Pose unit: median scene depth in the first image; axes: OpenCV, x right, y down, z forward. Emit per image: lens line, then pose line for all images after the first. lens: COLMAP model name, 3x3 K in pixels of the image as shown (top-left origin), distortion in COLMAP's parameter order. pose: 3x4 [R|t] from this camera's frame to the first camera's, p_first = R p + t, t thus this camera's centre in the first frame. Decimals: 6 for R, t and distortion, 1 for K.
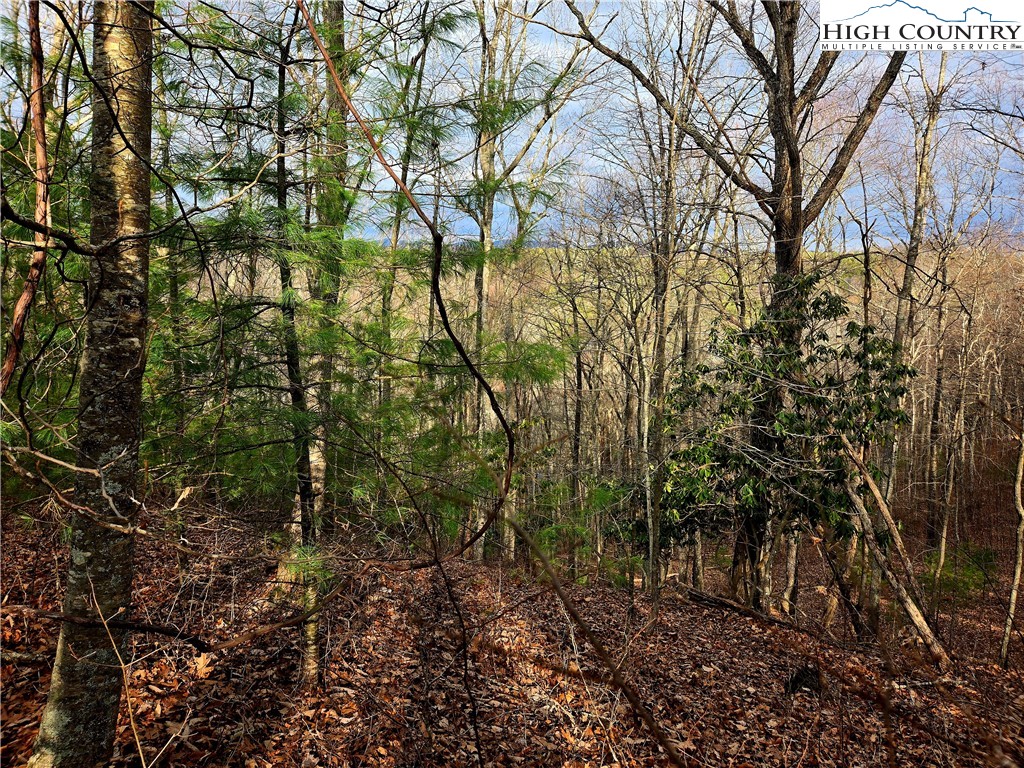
lens RADIAL K [[680.0, 0, 517.6], [0, 680.0, 387.0], [0, 0, 1]] dist [0.075728, -0.066565]
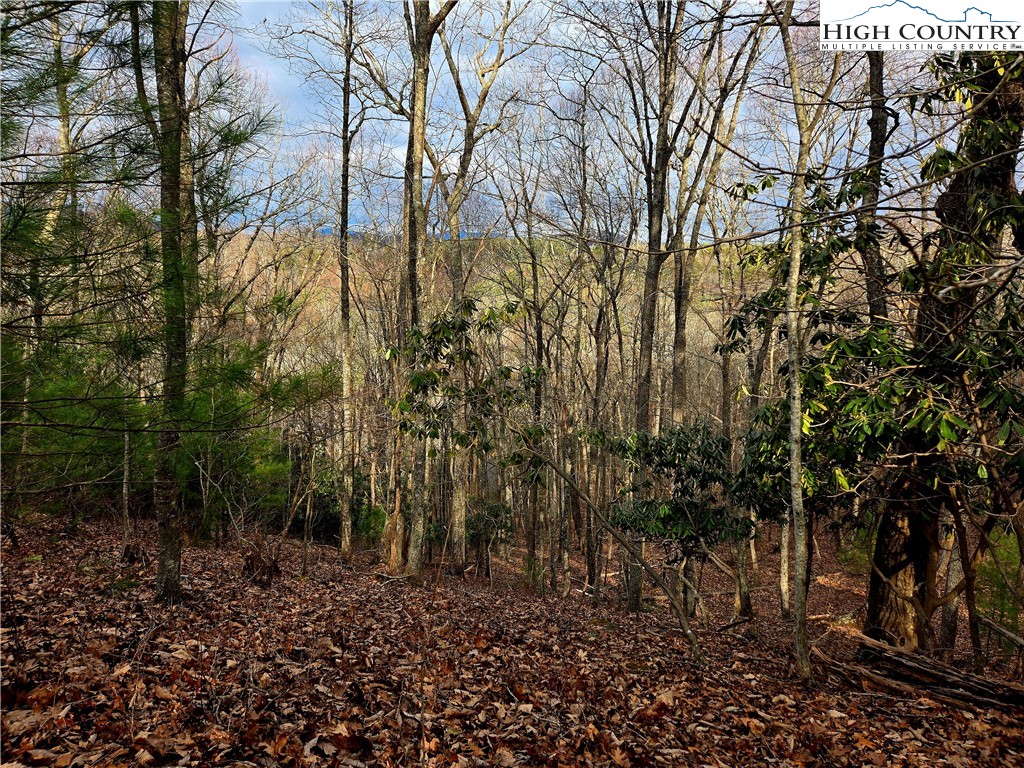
lens RADIAL K [[680.3, 0, 512.9], [0, 680.3, 381.4], [0, 0, 1]] dist [0.074089, -0.065036]
pose [[0.997481, -0.007666, 0.070518, -0.010795], [0.007206, 0.999951, 0.006773, 0.114104], [-0.070567, -0.006248, 0.997487, 0.548615]]
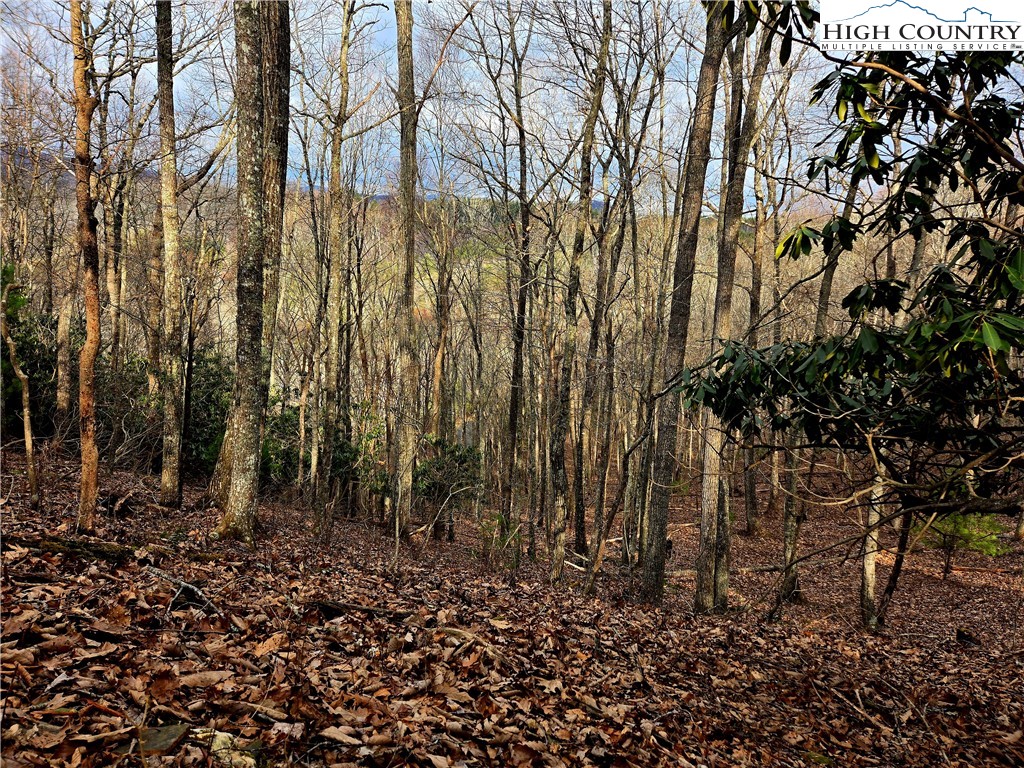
lens RADIAL K [[680.0, 0, 517.6], [0, 680.0, 387.0], [0, 0, 1]] dist [0.075728, -0.066565]
pose [[0.994756, 0.022232, 0.099835, 0.068282], [-0.028253, 0.997840, 0.059308, 0.303366], [-0.098300, -0.061818, 0.993235, 1.178121]]
